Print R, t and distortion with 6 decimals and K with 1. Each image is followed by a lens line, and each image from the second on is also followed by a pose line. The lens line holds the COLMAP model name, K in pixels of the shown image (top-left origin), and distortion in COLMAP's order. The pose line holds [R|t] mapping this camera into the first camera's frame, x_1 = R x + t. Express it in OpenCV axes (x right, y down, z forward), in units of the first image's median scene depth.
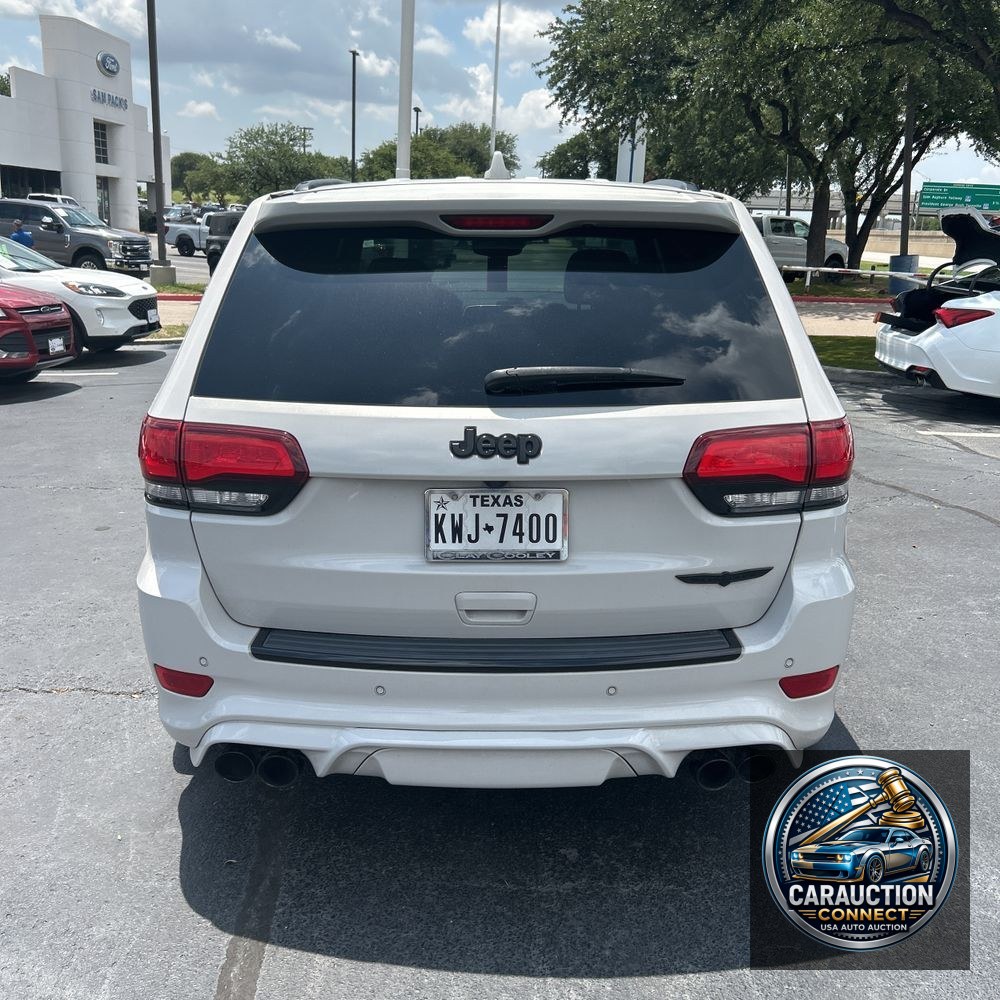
lens RADIAL K [[1022.8, 0, 501.2], [0, 1022.8, 495.3], [0, 0, 1]] dist [0.021148, 0.000000]
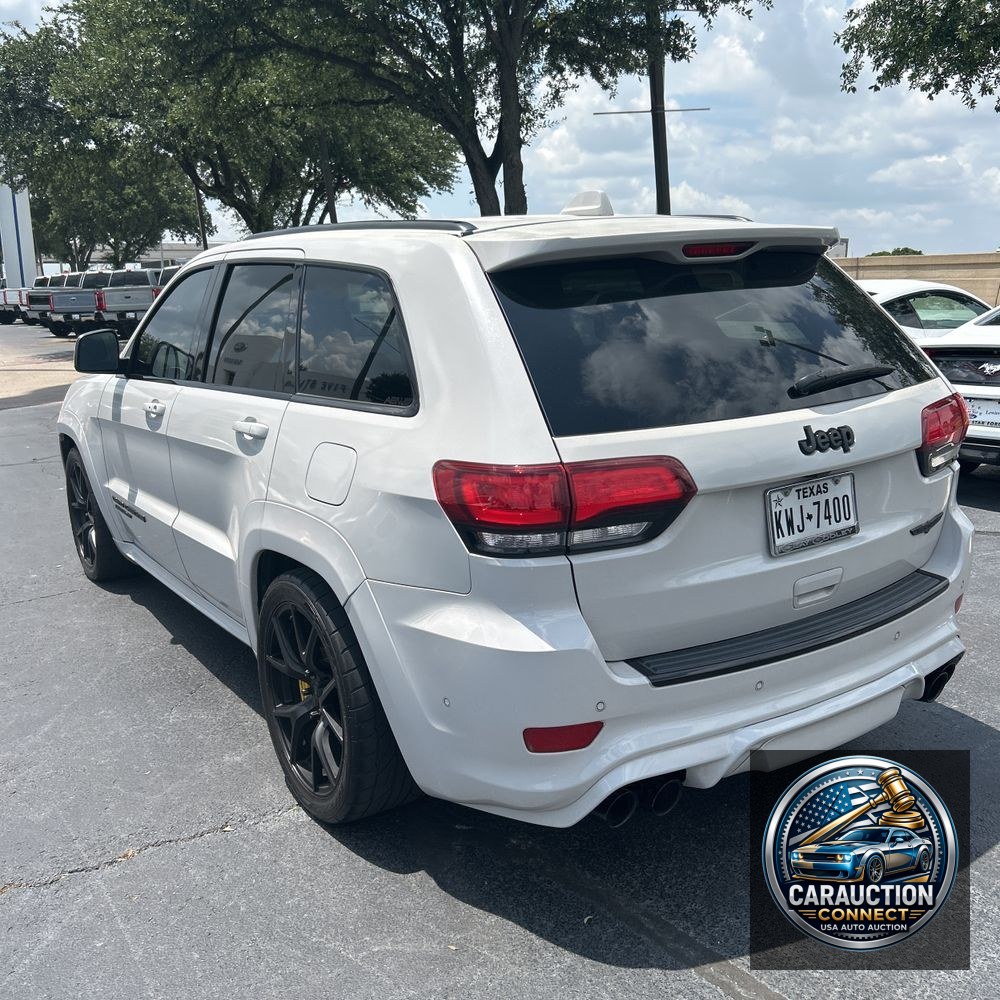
lens RADIAL K [[1022.8, 0, 495.1], [0, 1022.8, 508.3], [0, 0, 1]] dist [0.021148, 0.000000]
pose [[0.832183, -0.162859, 0.530046, -0.887401], [0.182045, 0.983156, 0.016264, -0.057256], [-0.523766, 0.082958, 0.847813, 0.231630]]
